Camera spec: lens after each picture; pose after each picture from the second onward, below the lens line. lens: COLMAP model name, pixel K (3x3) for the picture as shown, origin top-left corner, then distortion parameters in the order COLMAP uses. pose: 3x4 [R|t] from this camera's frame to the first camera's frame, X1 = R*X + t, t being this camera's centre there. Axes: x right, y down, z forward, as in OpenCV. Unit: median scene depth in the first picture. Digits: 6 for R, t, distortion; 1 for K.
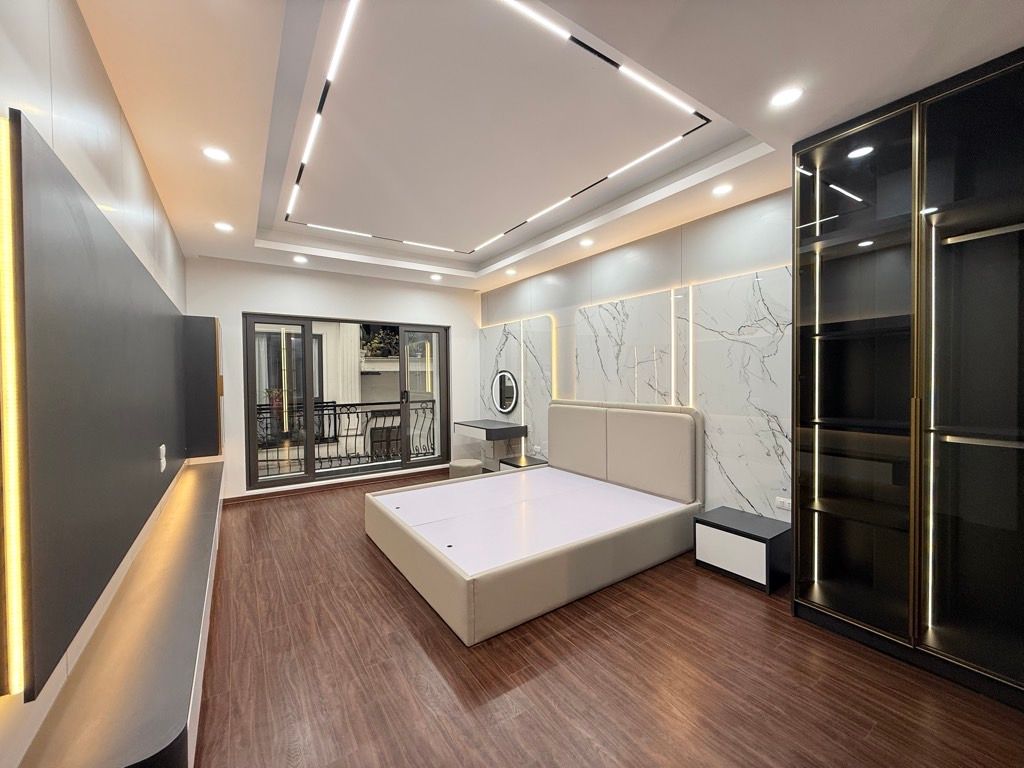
lens RADIAL K [[408.3, 0, 512.1], [0, 408.3, 385.4], [0, 0, 1]] dist [0.000102, -0.000122]
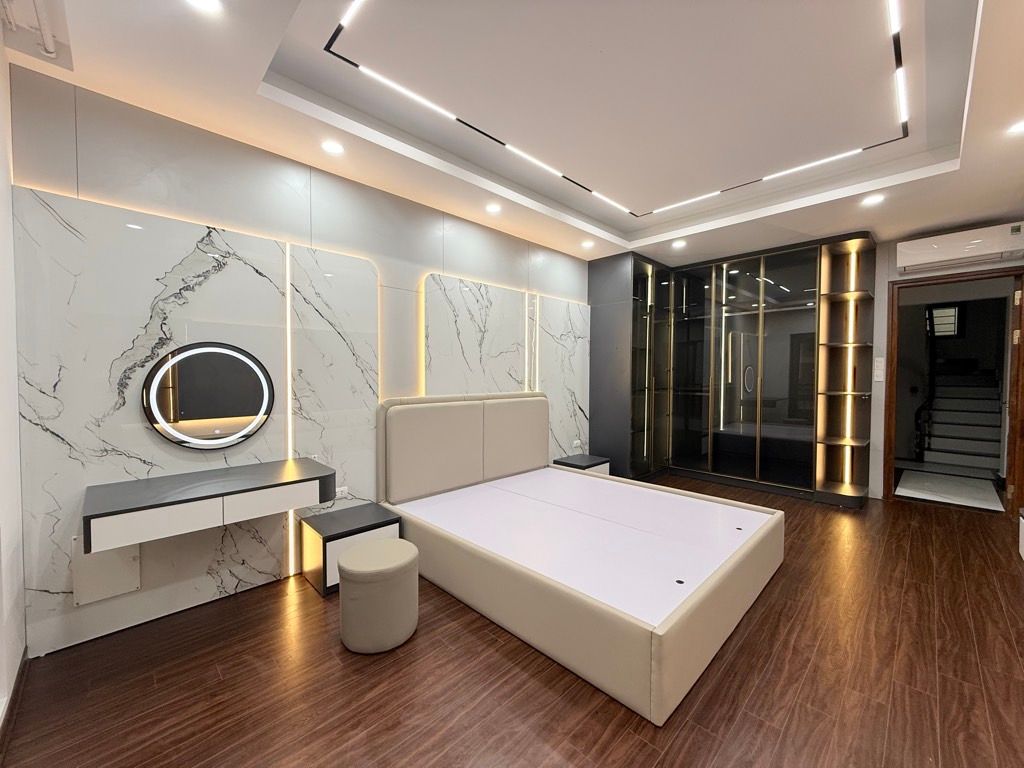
lens RADIAL K [[408.3, 0, 510.6], [0, 408.3, 385.8], [0, 0, 1]] dist [0.000102, -0.000122]
pose [[-0.176540, -0.019593, 0.984098, -0.972302], [0.018853, 0.999551, 0.023283, 0.005600], [-0.984113, 0.022664, -0.176091, 1.615584]]
